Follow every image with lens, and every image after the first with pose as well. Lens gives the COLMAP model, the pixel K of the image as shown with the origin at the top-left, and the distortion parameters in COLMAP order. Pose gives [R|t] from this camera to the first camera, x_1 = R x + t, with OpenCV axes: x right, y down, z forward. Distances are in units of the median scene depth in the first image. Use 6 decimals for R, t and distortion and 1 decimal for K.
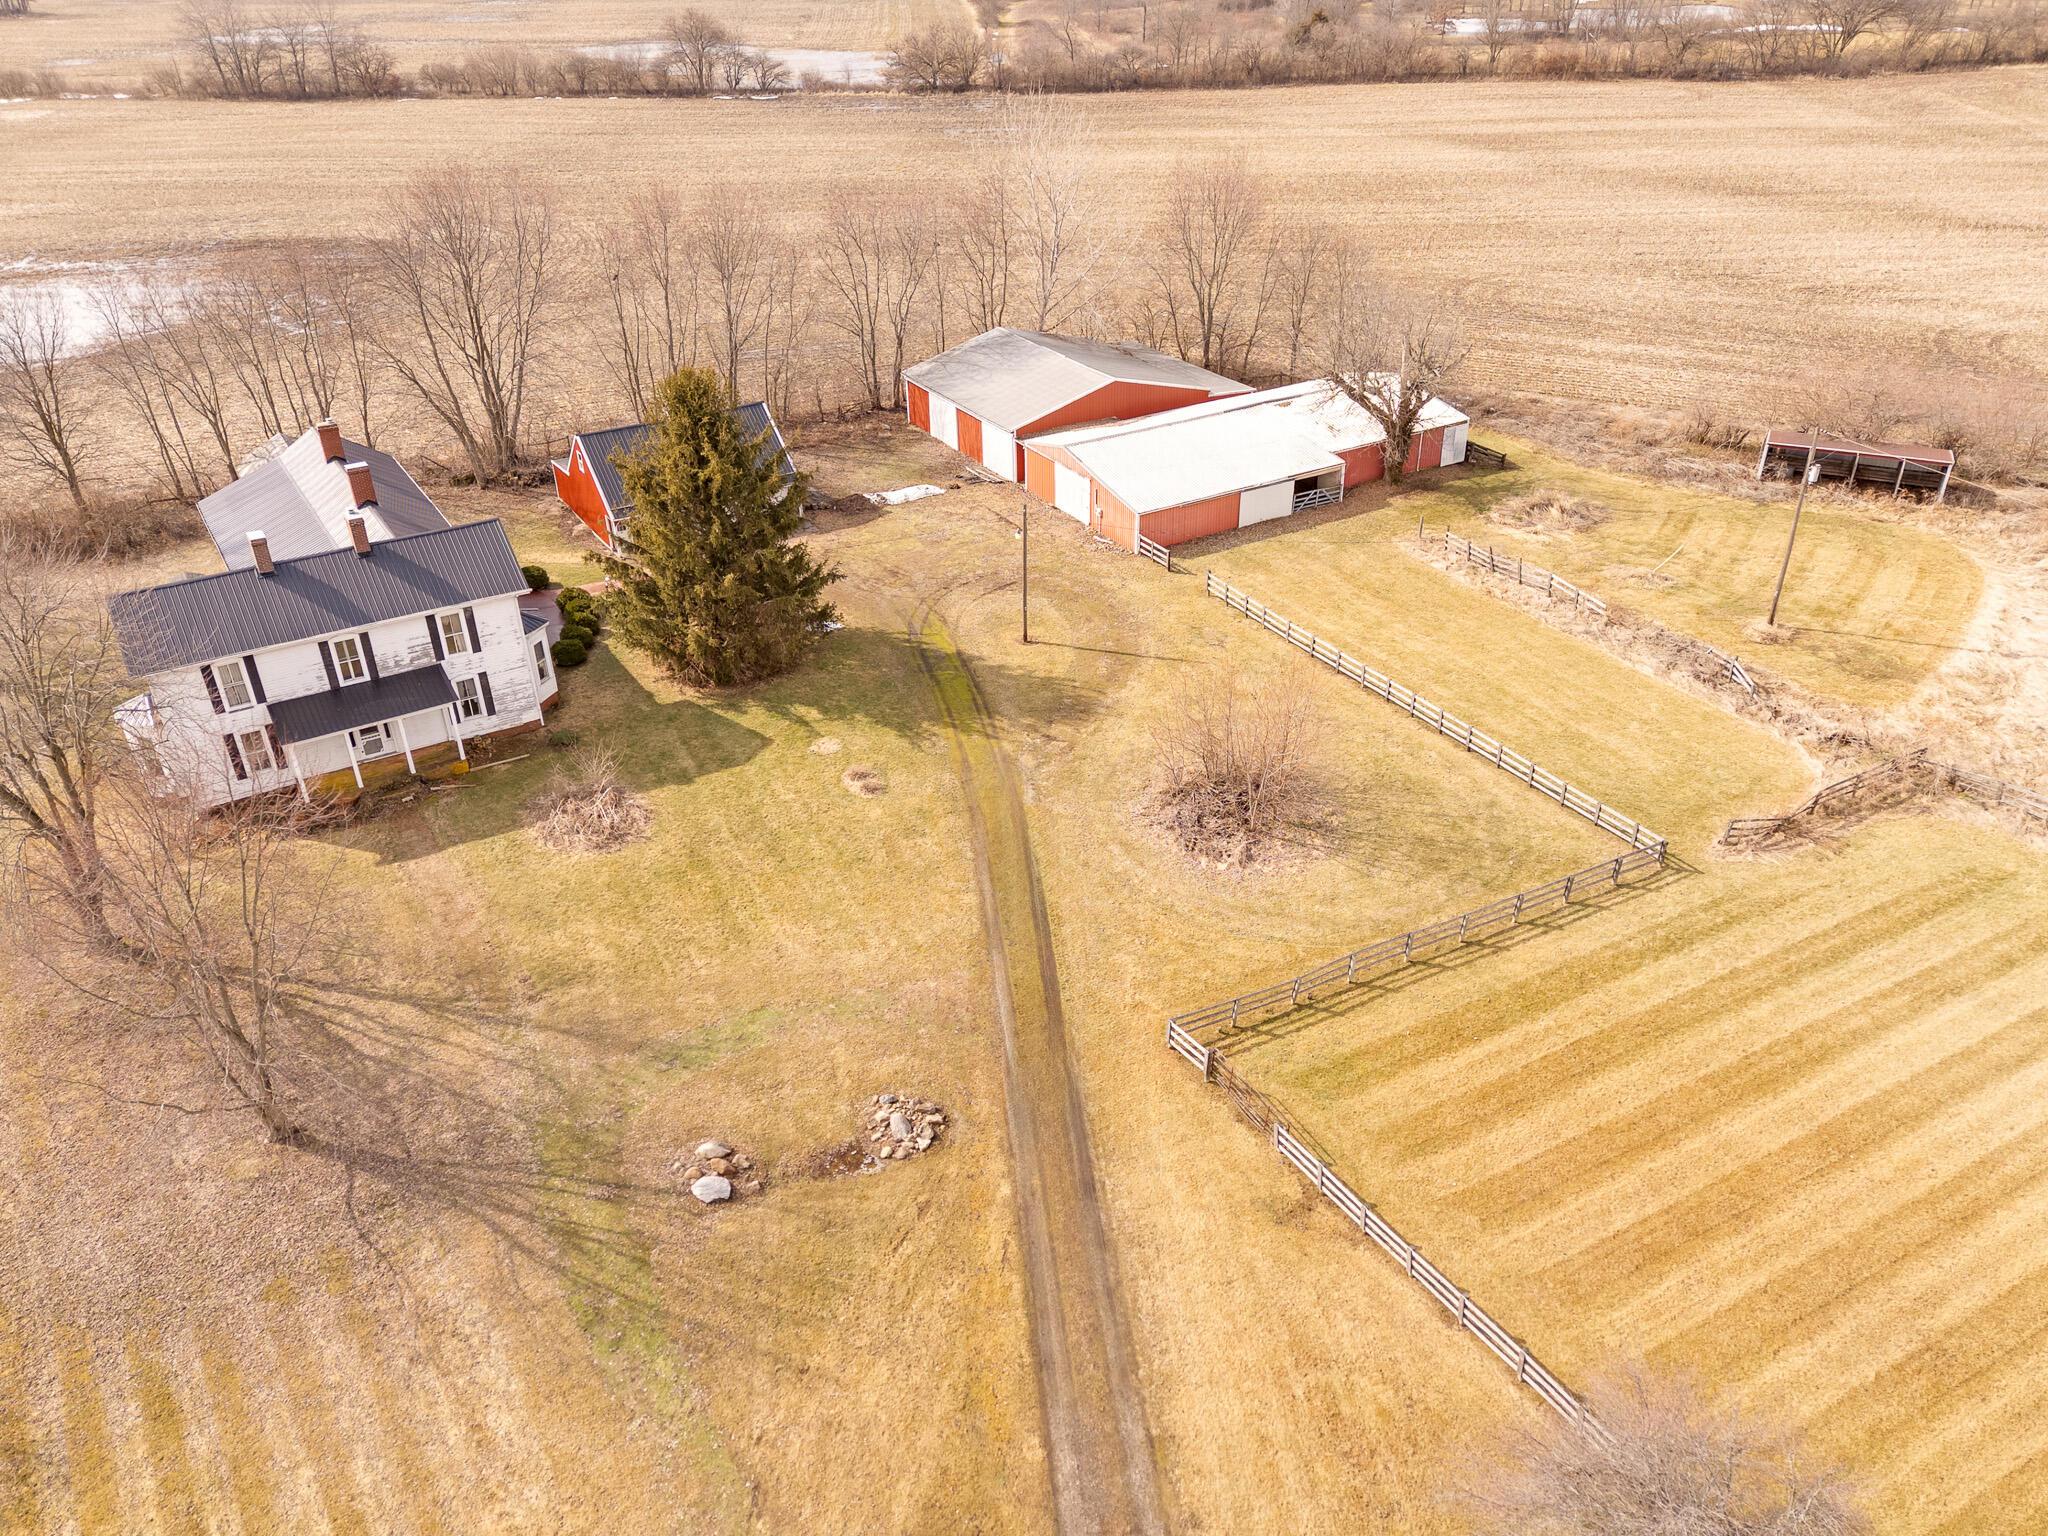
lens RADIAL K [[1504.2, 0, 1030.6], [0, 1504.2, 772.9], [0, 0, 1]] dist [0.078067, -0.061923]
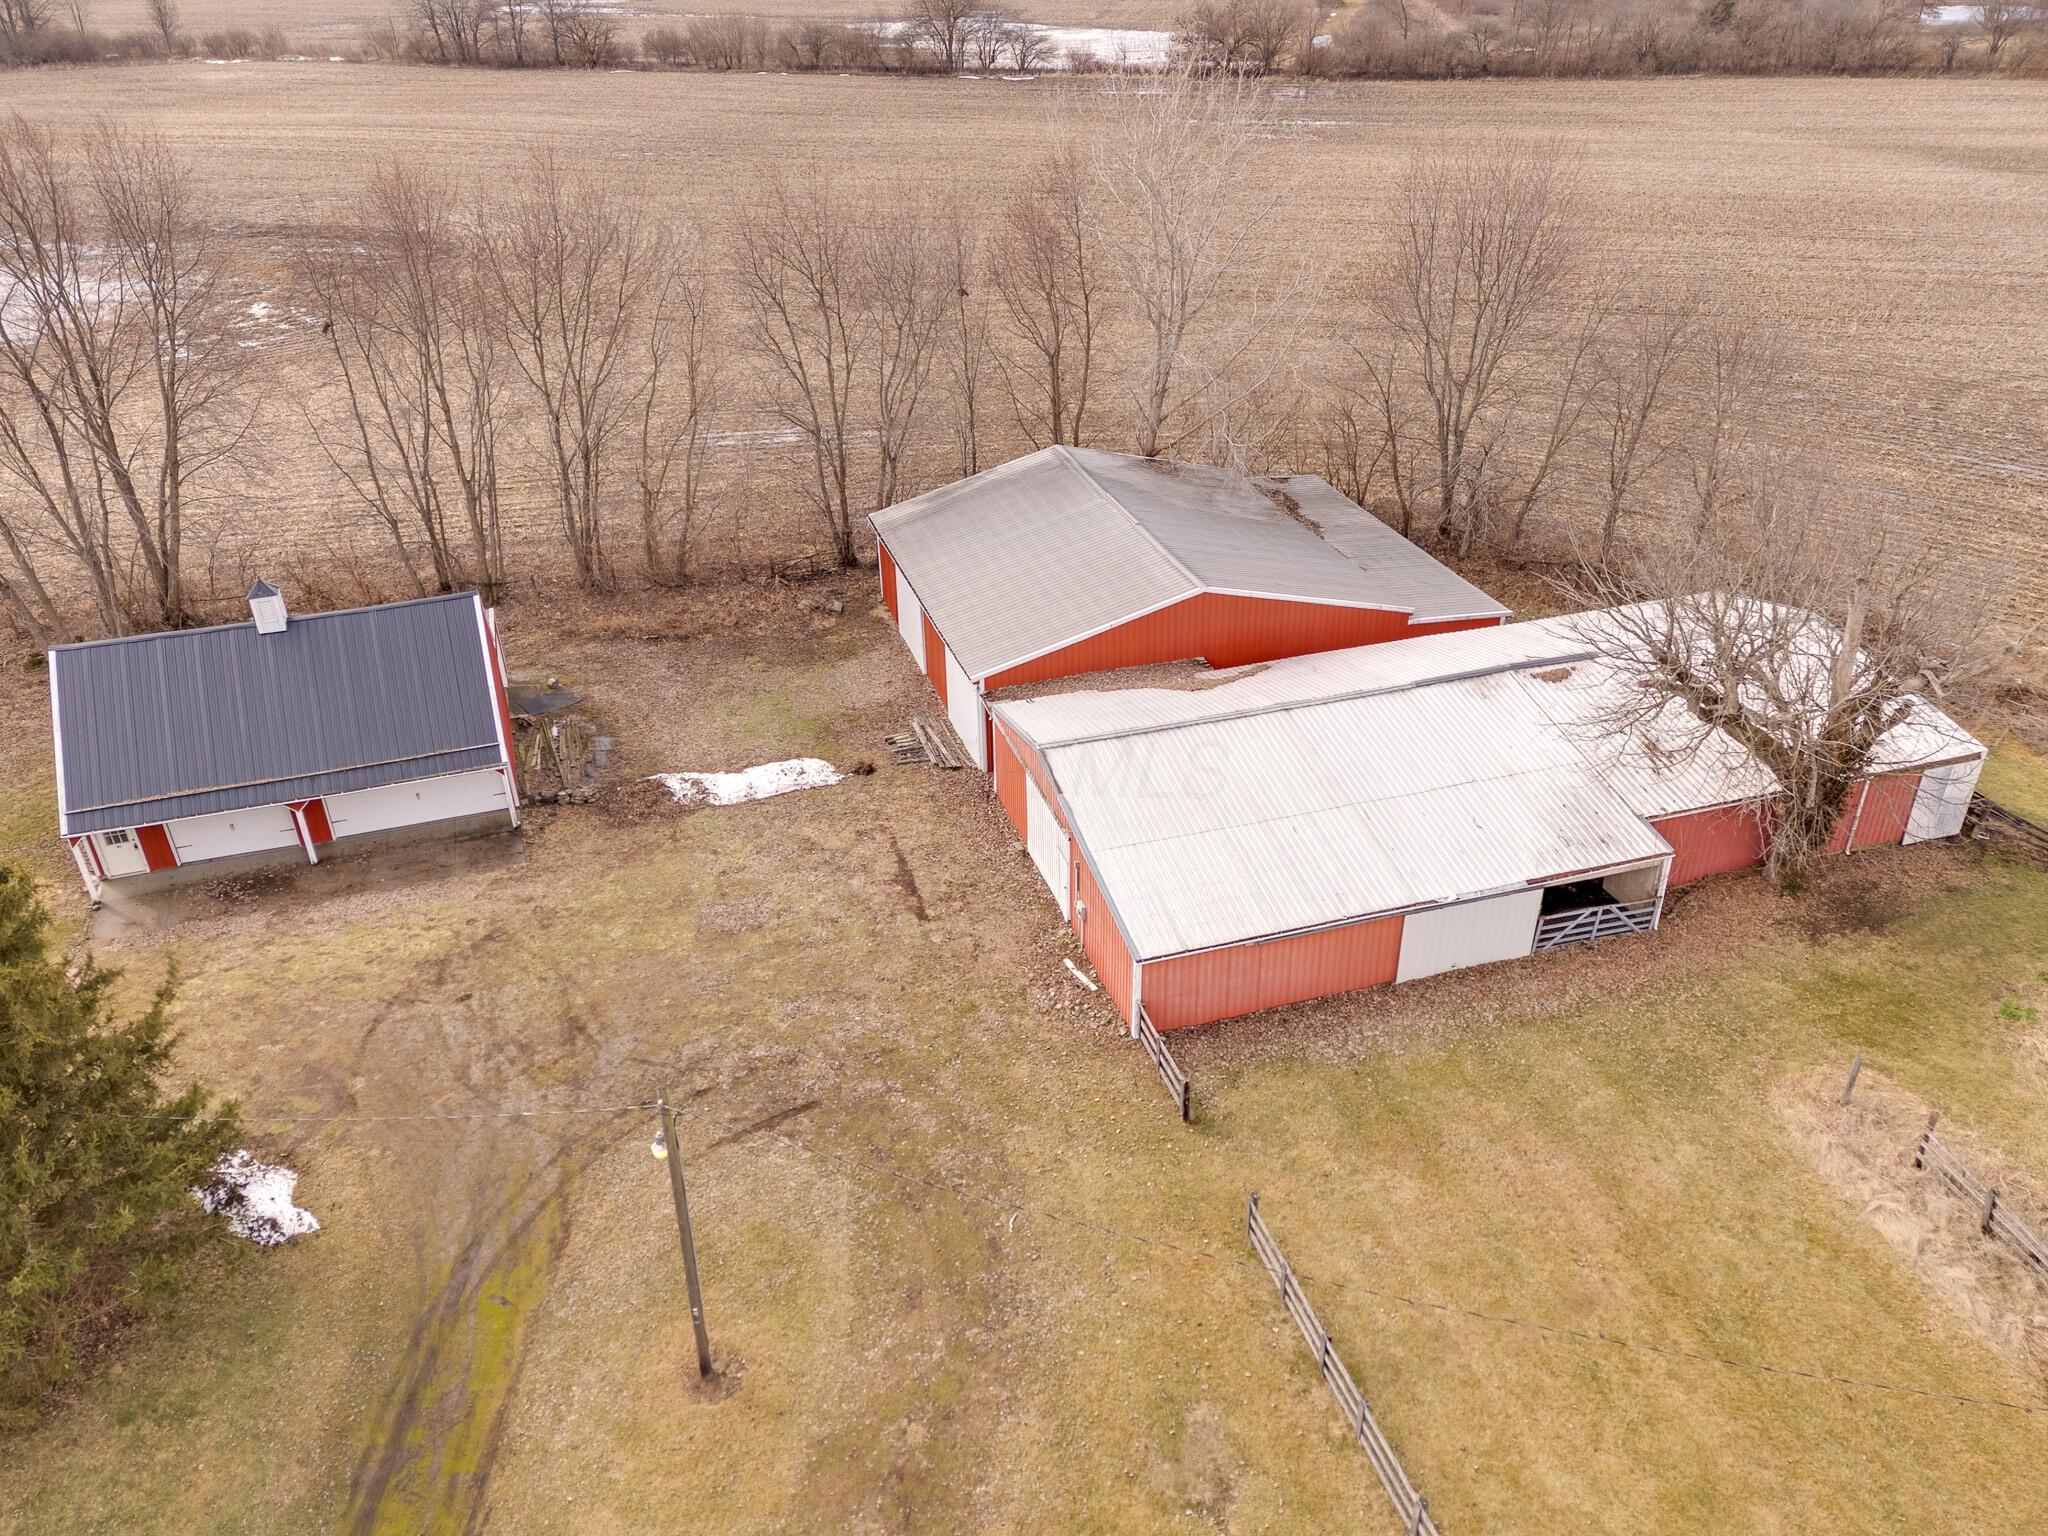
lens RADIAL K [[1504.2, 0, 1036.4], [0, 1504.2, 768.1], [0, 0, 1]] dist [0.078067, -0.061923]
pose [[0.973630, 0.116276, -0.196275, 0.105795], [-0.117254, 0.993080, 0.006672, -0.197790], [0.195693, 0.016518, 0.980526, 0.501870]]
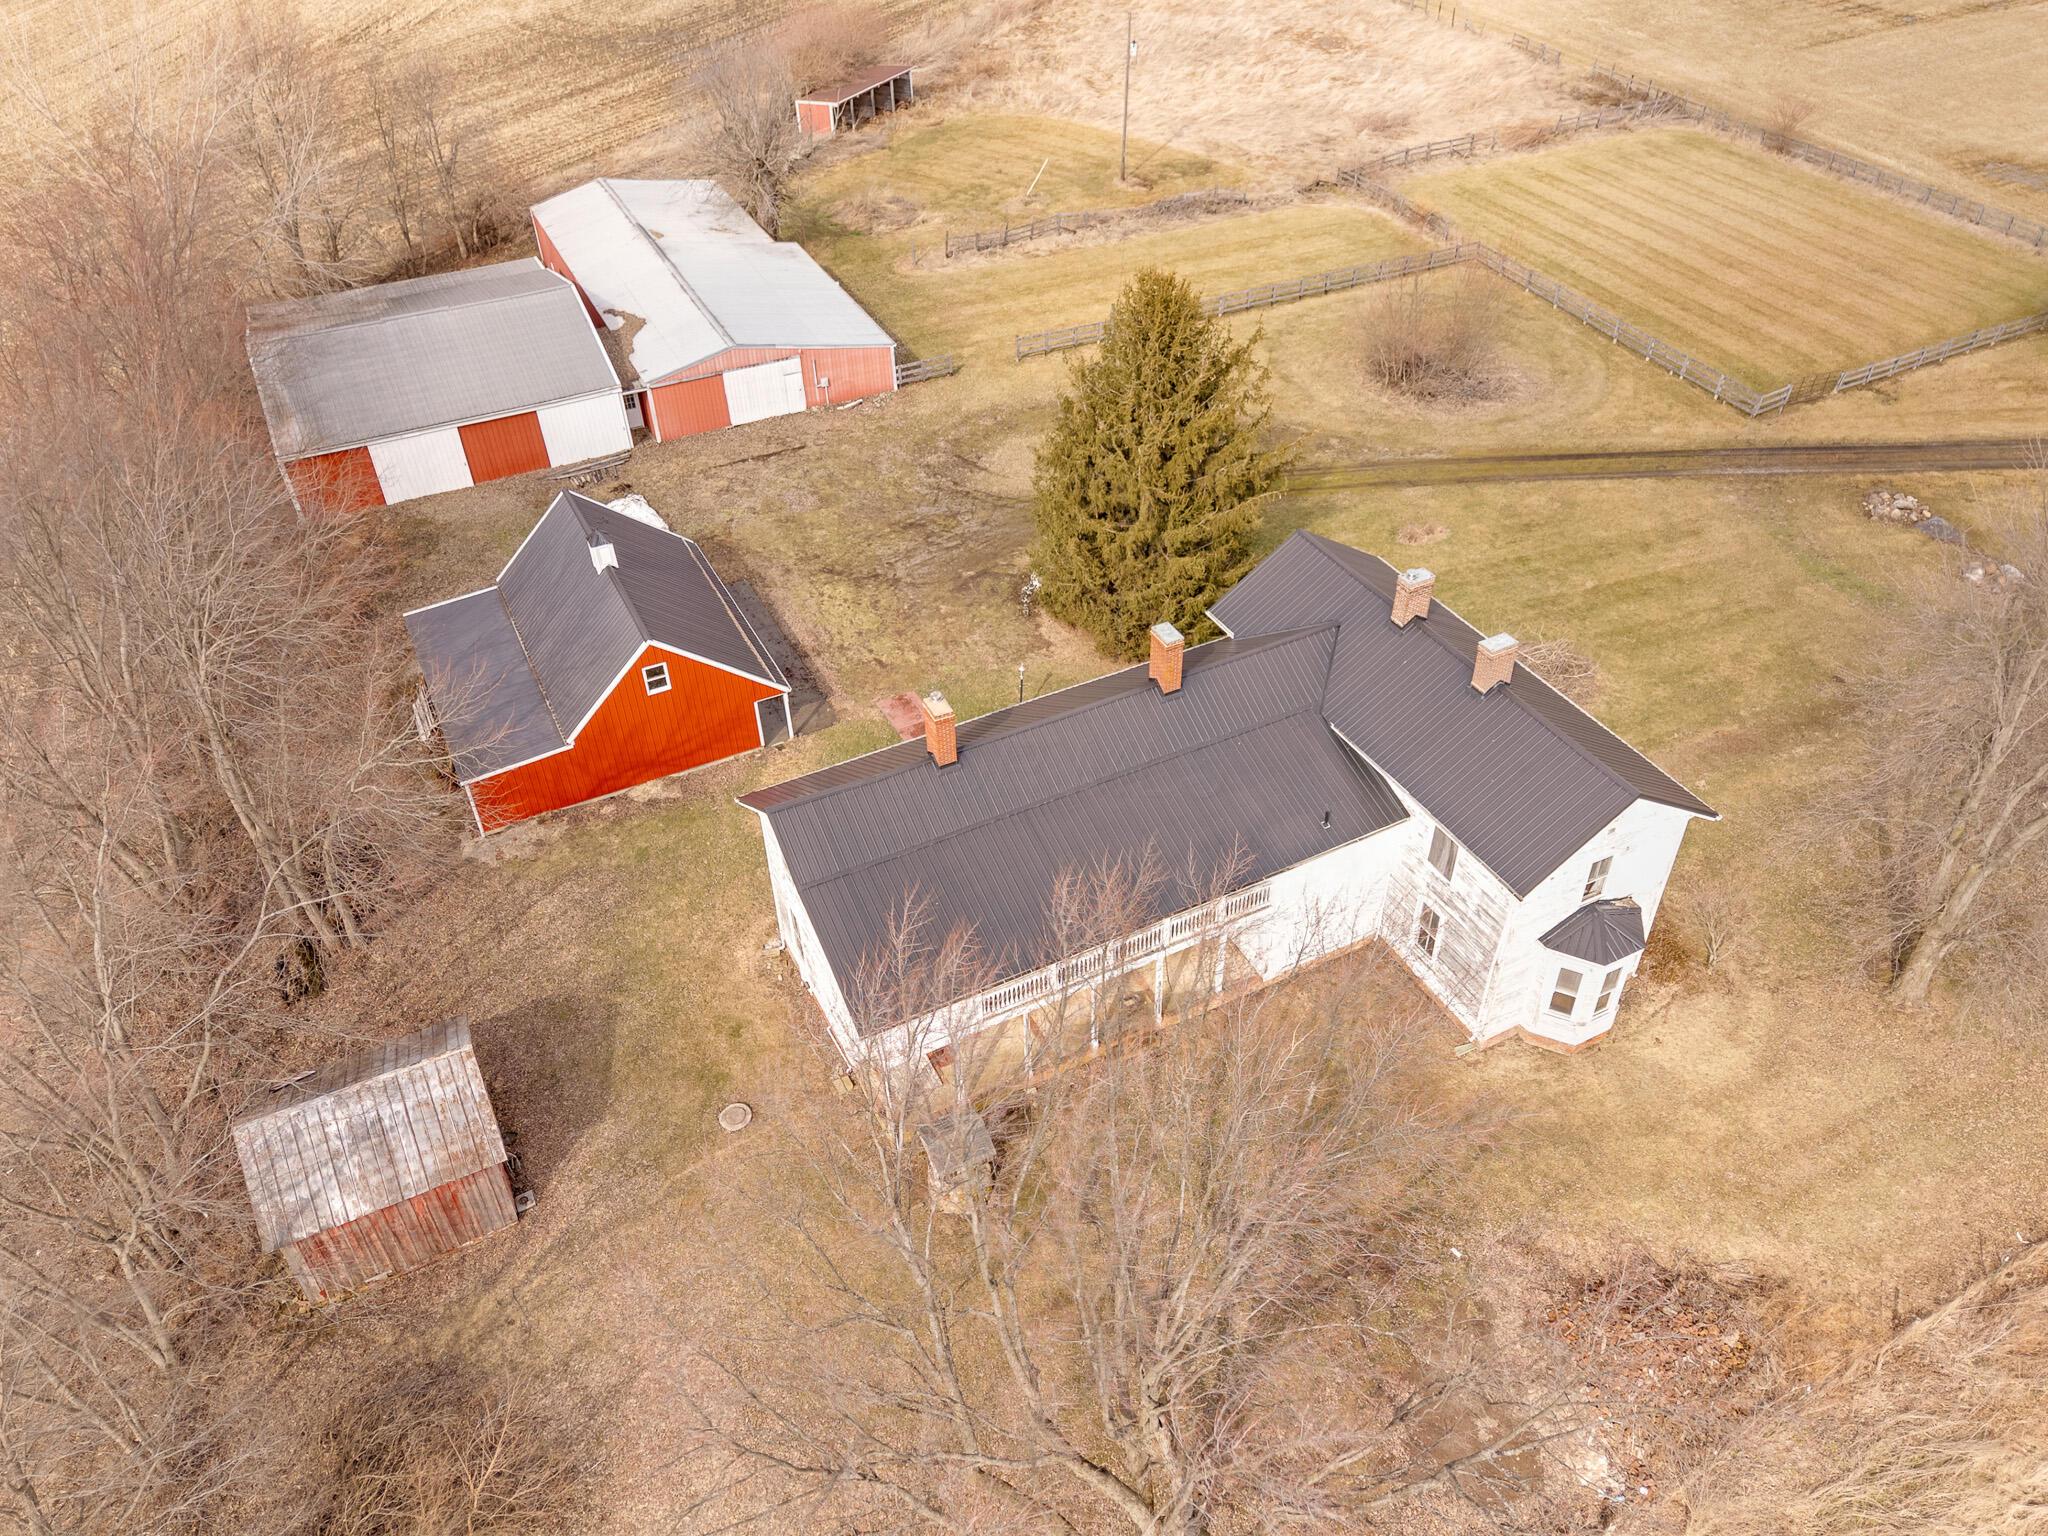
lens RADIAL K [[1504.2, 0, 1039.1], [0, 1504.2, 764.9], [0, 0, 1]] dist [0.078067, -0.061923]
pose [[0.083474, -0.629626, 0.772401, -0.677426], [0.526248, 0.686063, 0.502376, -0.356501], [-0.846224, 0.364539, 0.388608, 0.583708]]
